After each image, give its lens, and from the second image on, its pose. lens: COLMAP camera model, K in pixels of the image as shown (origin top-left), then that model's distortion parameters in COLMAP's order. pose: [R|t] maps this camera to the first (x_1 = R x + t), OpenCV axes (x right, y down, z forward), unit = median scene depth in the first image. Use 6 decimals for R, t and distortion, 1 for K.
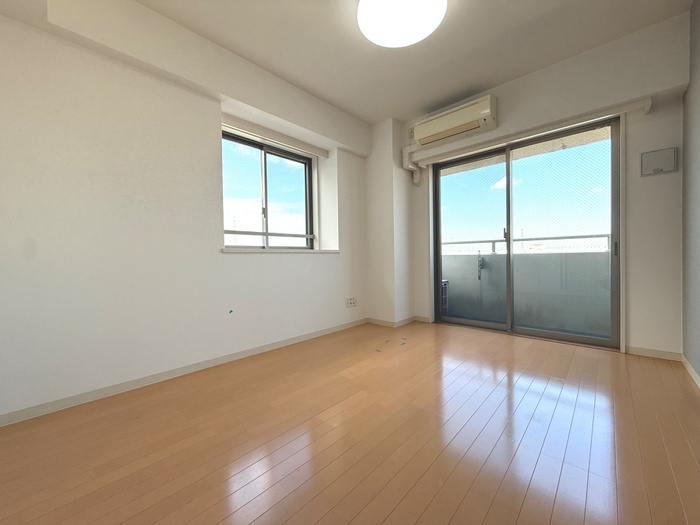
lens RADIAL K [[276.9, 0, 349.2], [0, 276.9, 262.8], [0, 0, 1]] dist [-0.002229, -0.000555]
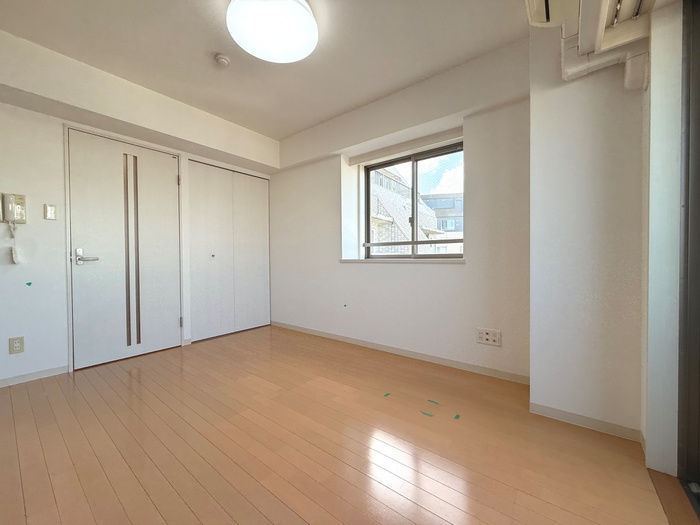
lens RADIAL K [[276.9, 0, 347.6], [0, 276.9, 262.7], [0, 0, 1]] dist [-0.002229, -0.000555]
pose [[0.084606, 0.026799, -0.996054, 0.698609], [-0.017625, 0.999522, 0.025395, -0.052053], [0.996259, 0.015407, 0.085038, 0.678992]]
